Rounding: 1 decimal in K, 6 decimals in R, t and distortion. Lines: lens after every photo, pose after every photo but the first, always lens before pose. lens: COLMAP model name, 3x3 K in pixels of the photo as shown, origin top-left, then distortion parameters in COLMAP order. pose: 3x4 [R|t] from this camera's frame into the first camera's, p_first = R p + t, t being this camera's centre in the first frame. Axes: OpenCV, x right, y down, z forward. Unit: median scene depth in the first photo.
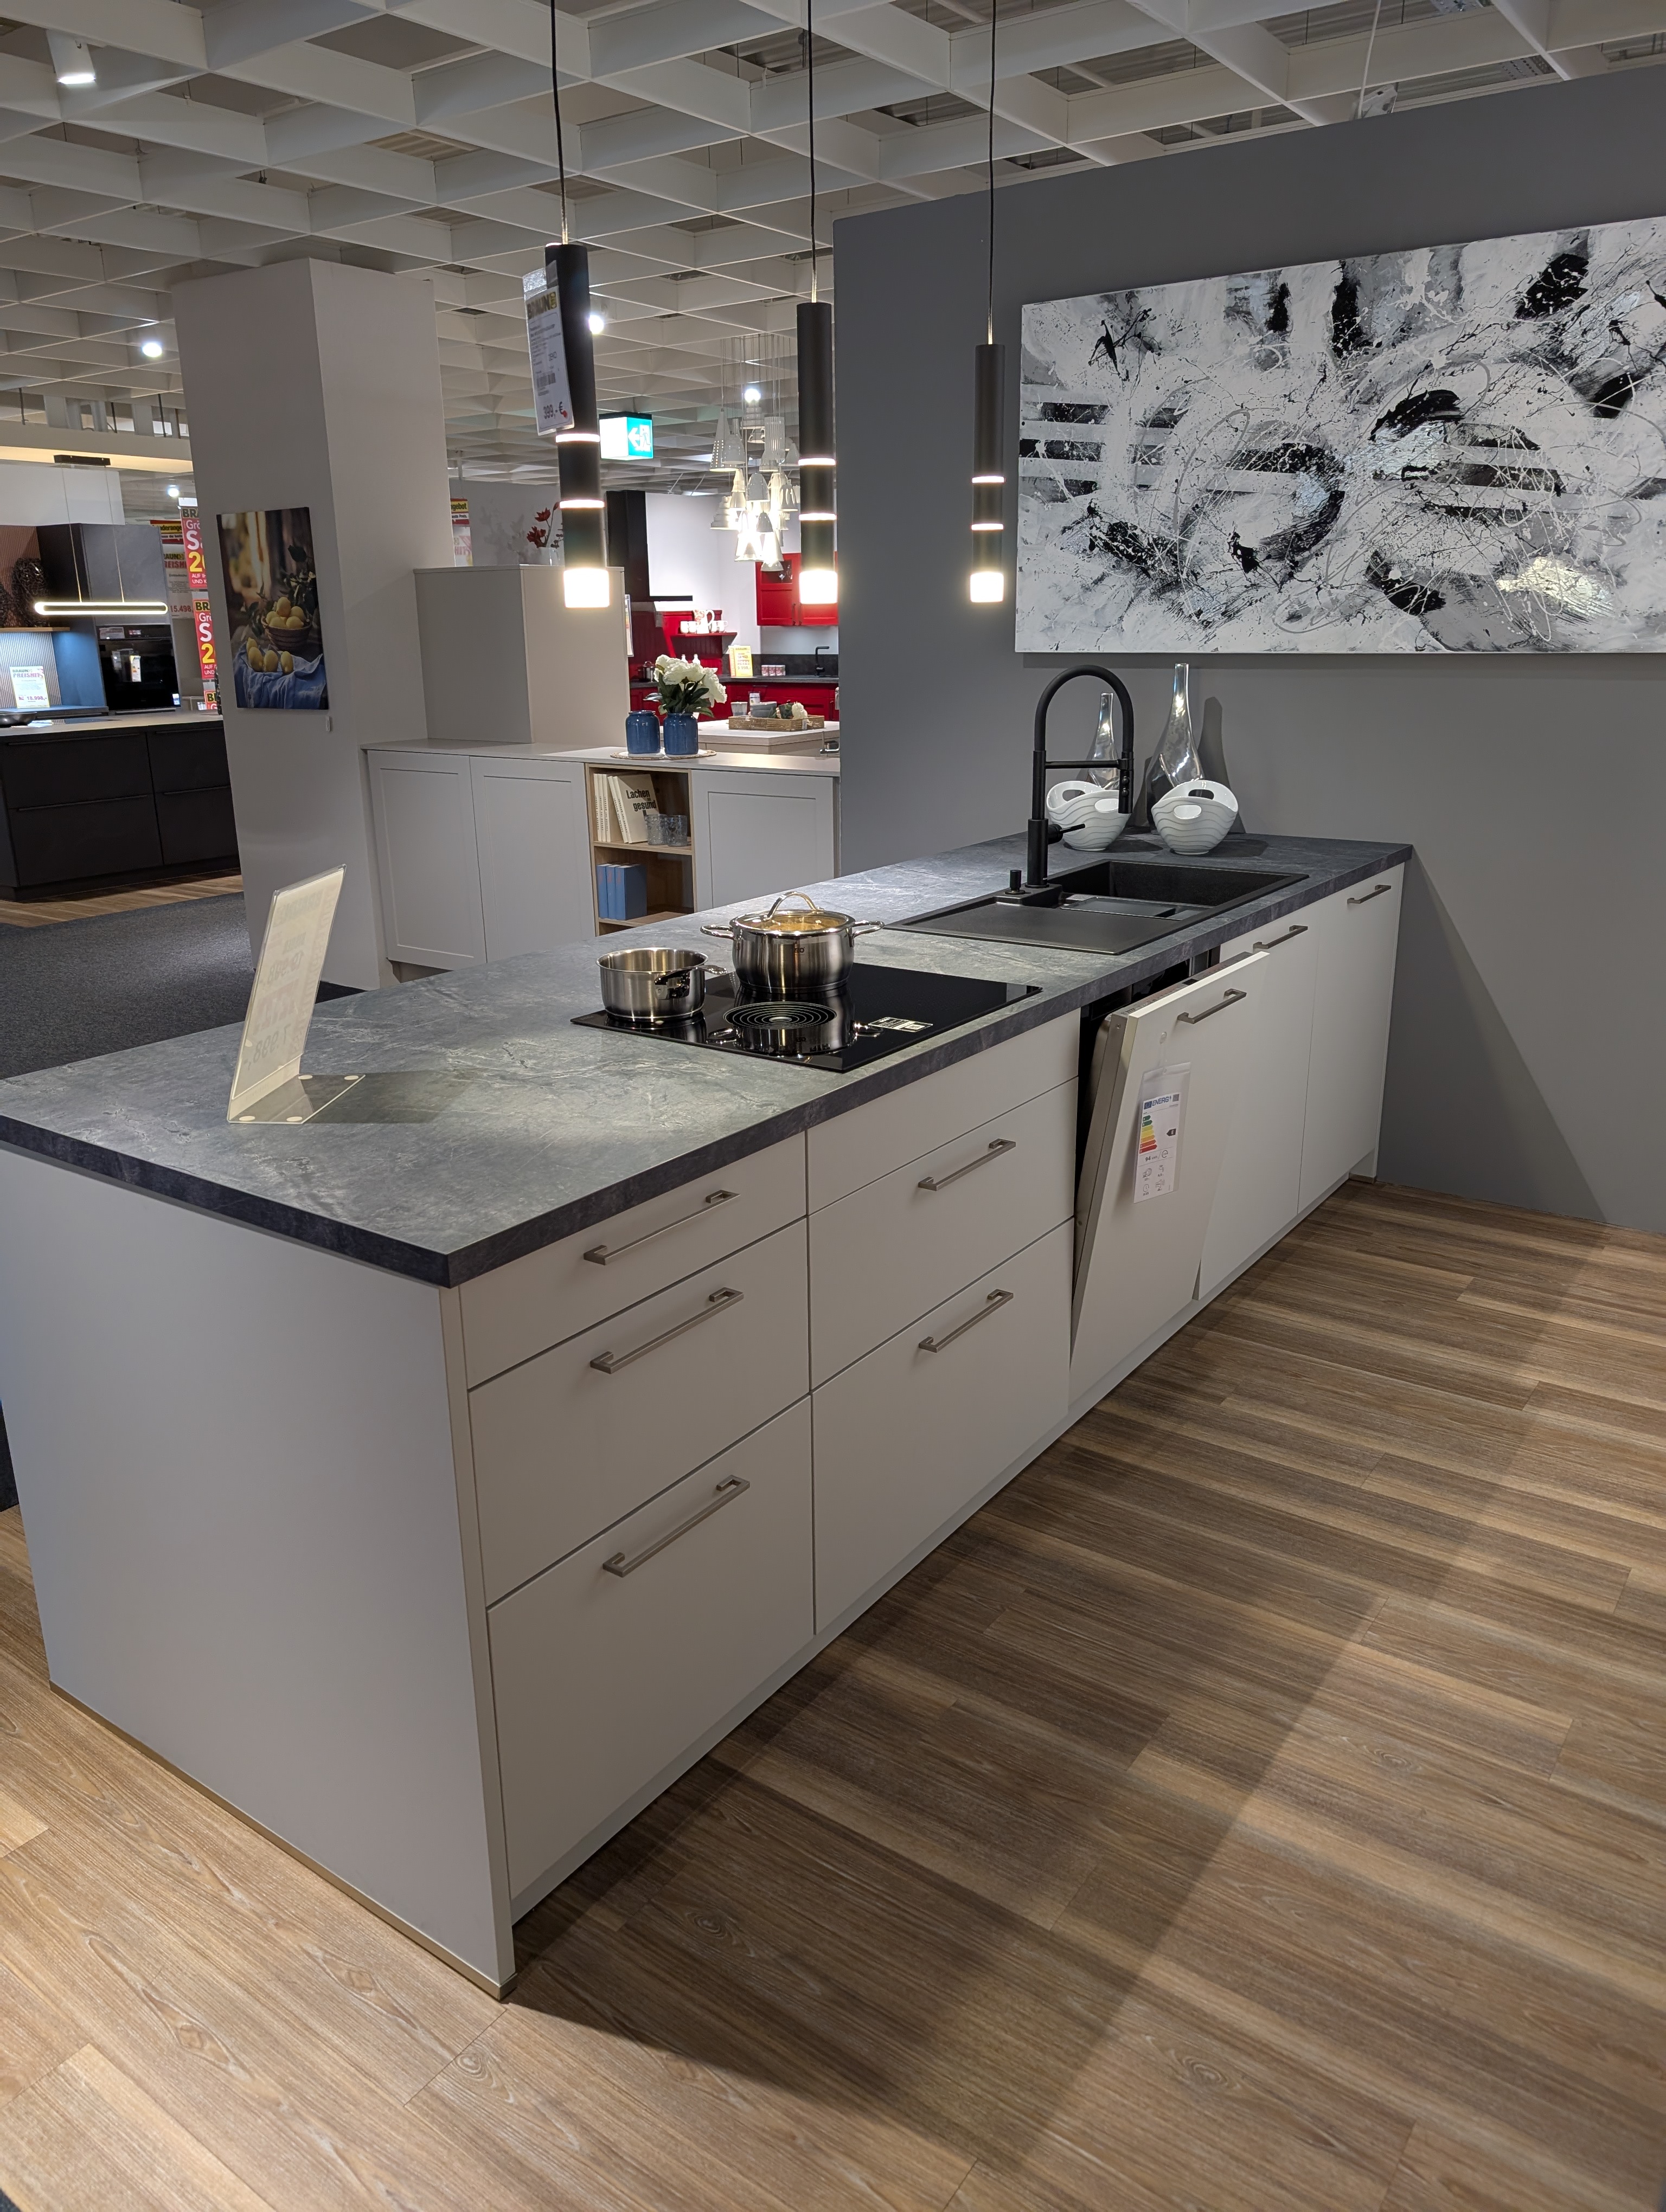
lens RADIAL K [[1580.0, 0, 837.4], [0, 1580.0, 1120.8], [0, 0, 1]] dist [0.003254, -0.017631]
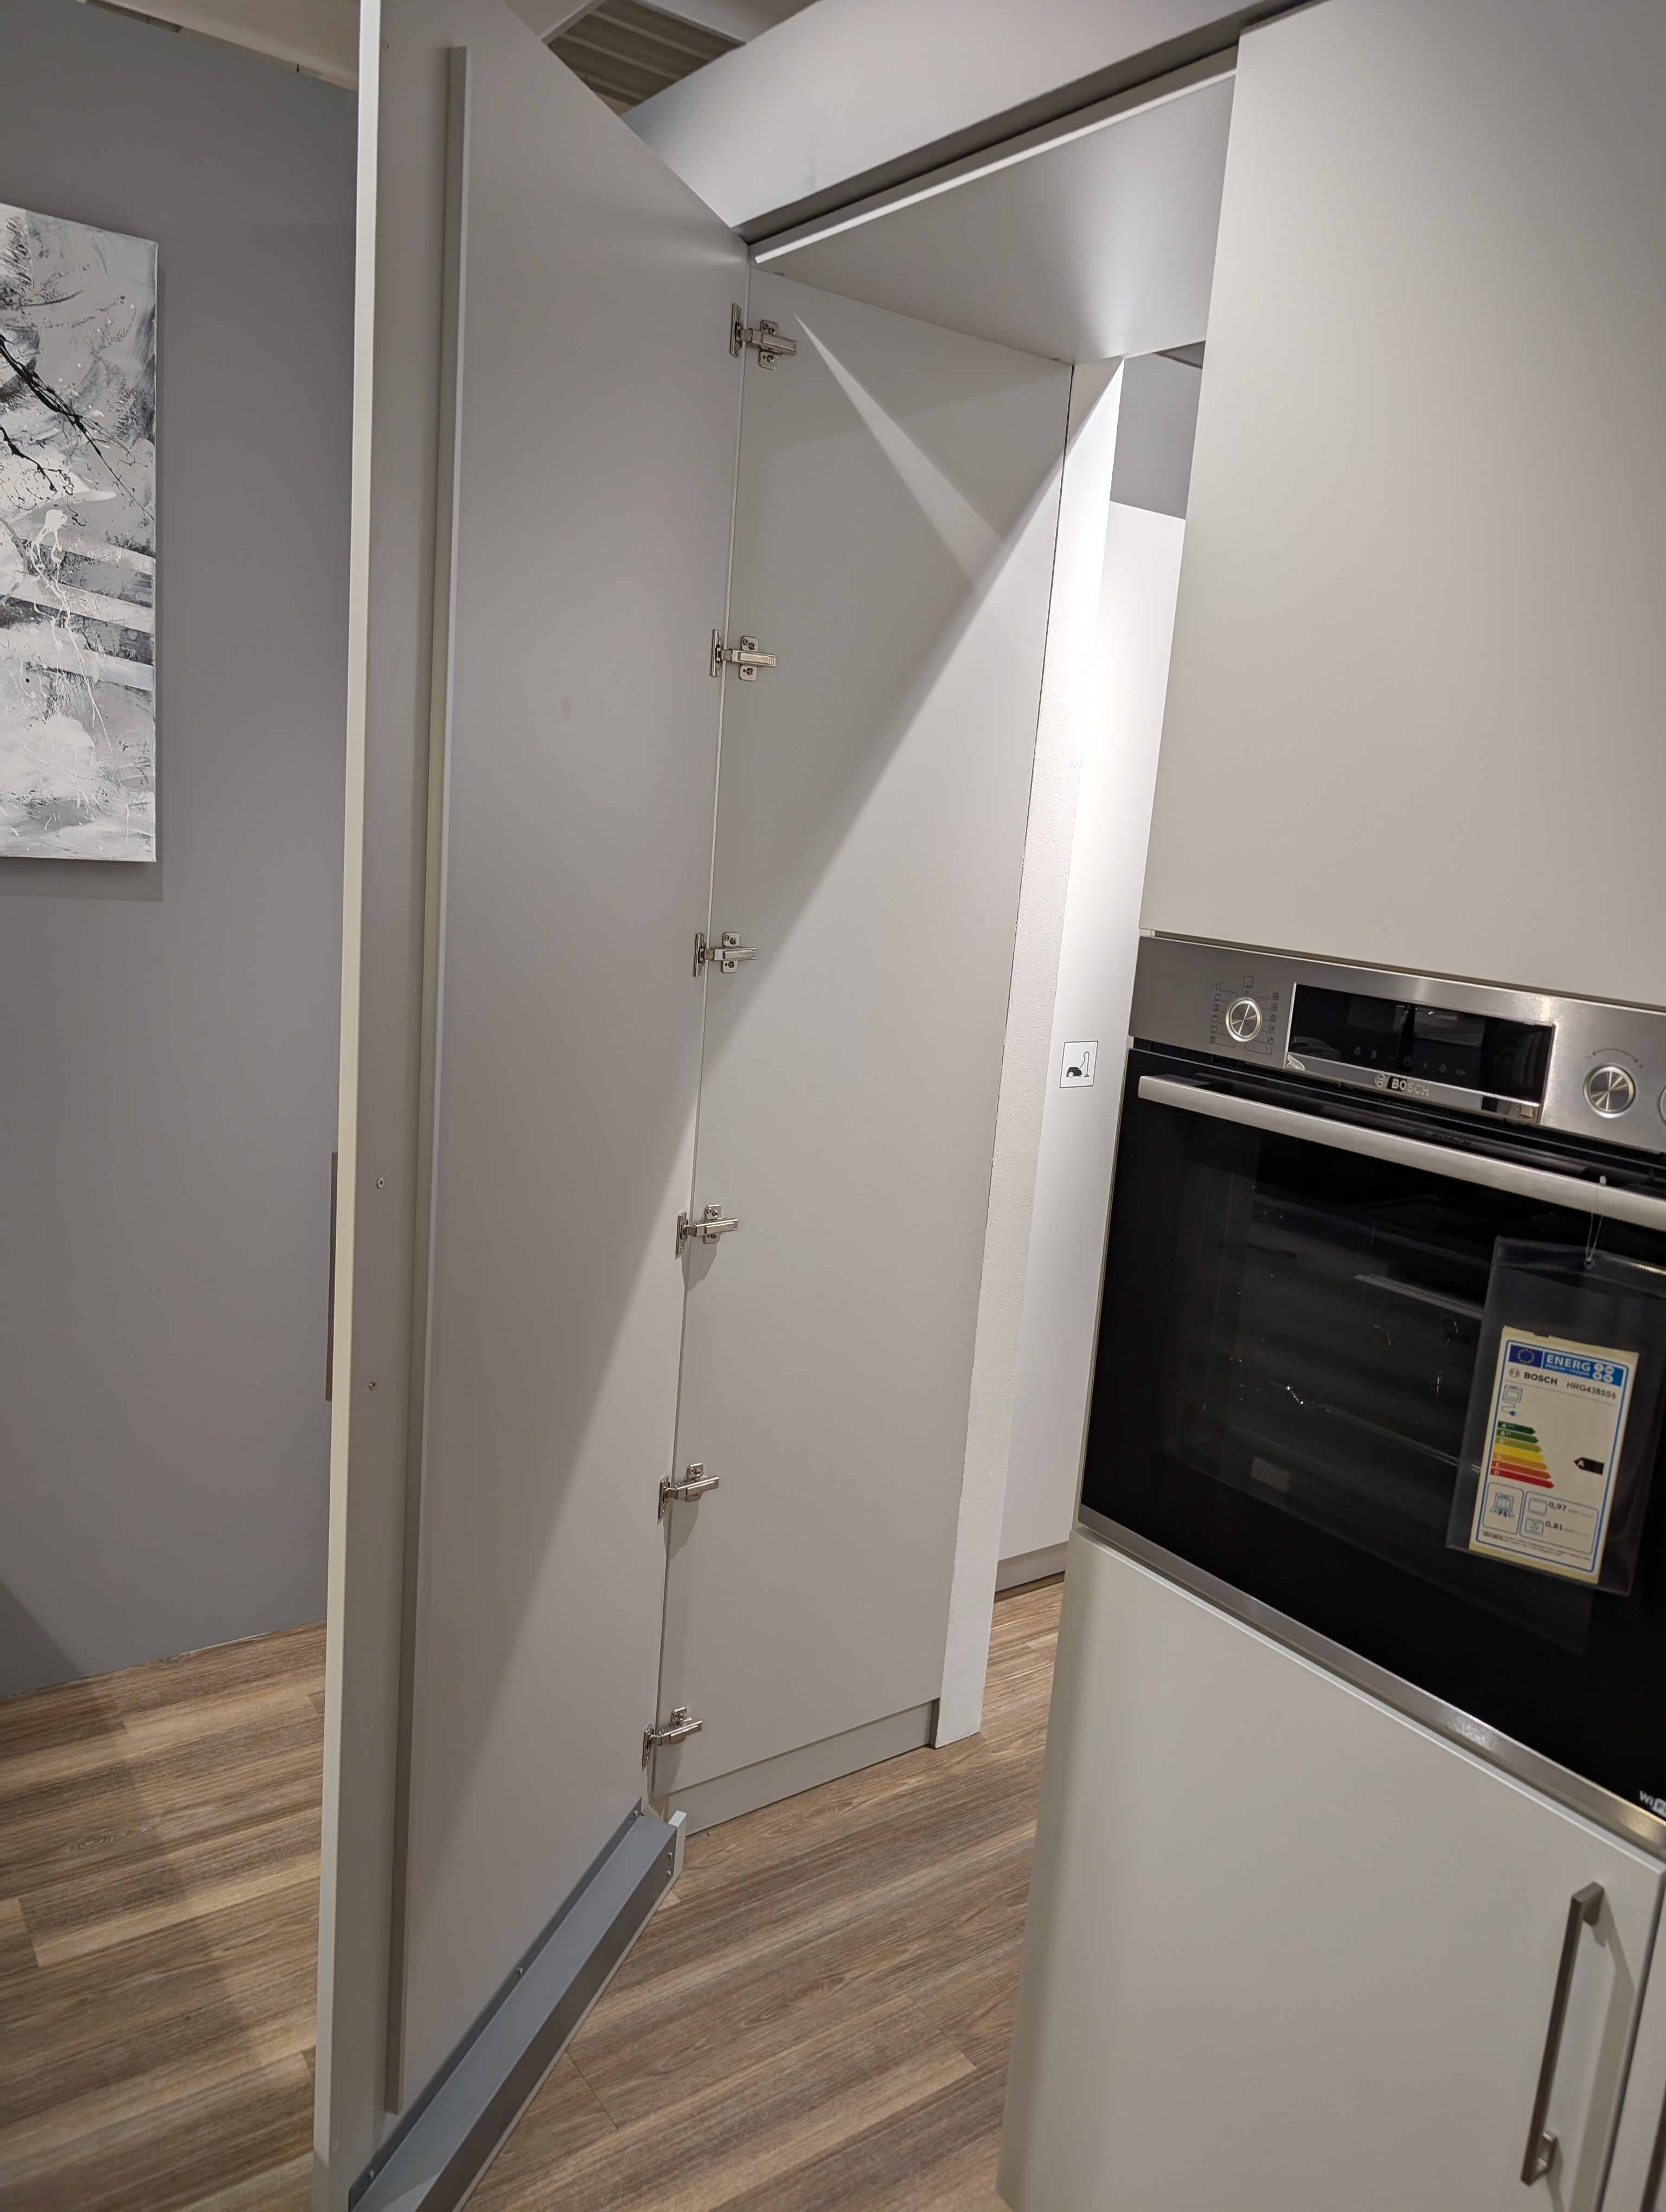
lens RADIAL K [[1580.0, 0, 831.3], [0, 1580.0, 1098.2], [0, 0, 1]] dist [0.003254, -0.017631]
pose [[0.319483, -0.133153, 0.938190, -0.009639], [0.210504, 0.975312, 0.066739, -0.159125], [-0.923915, 0.176171, 0.339625, 0.448786]]
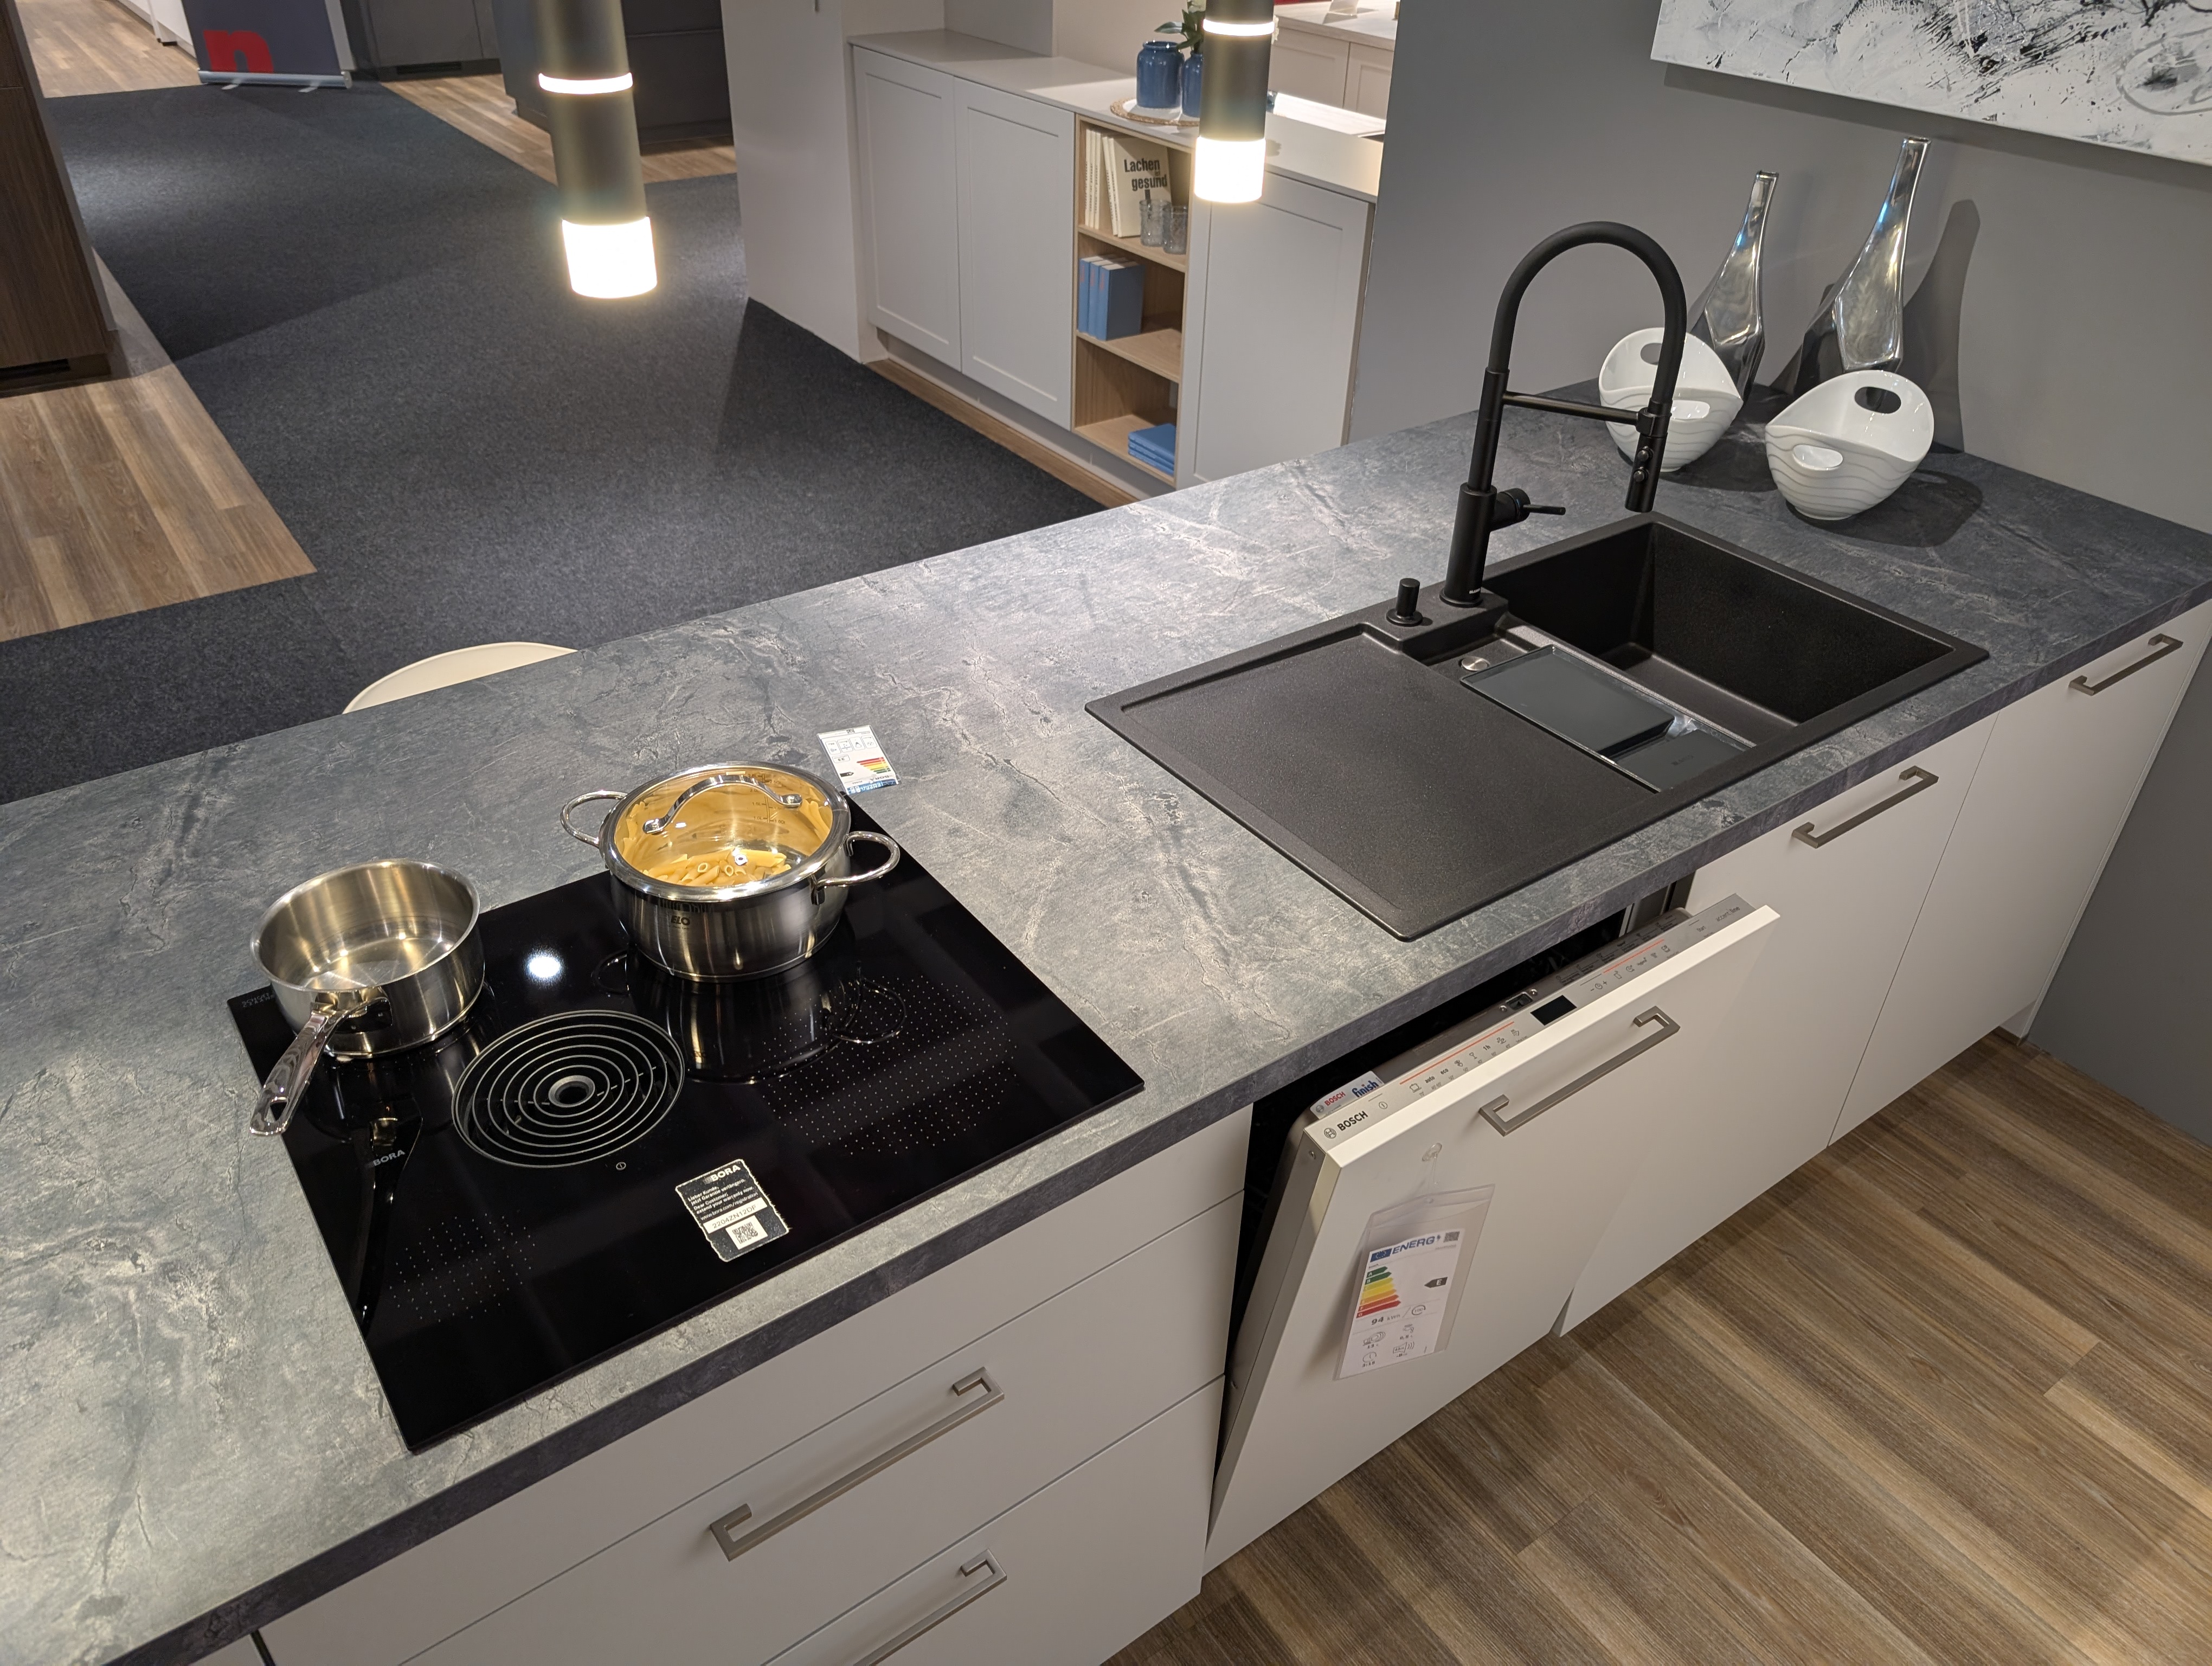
lens RADIAL K [[1580.0, 0, 1100.1], [0, 1580.0, 812.7], [0, 0, 1]] dist [0.003254, -0.017631]
pose [[0.943593, 0.217700, -0.249475, 0.145882], [-0.139104, 0.944386, 0.297969, -0.203549], [0.300469, -0.246459, 0.921399, 0.372936]]
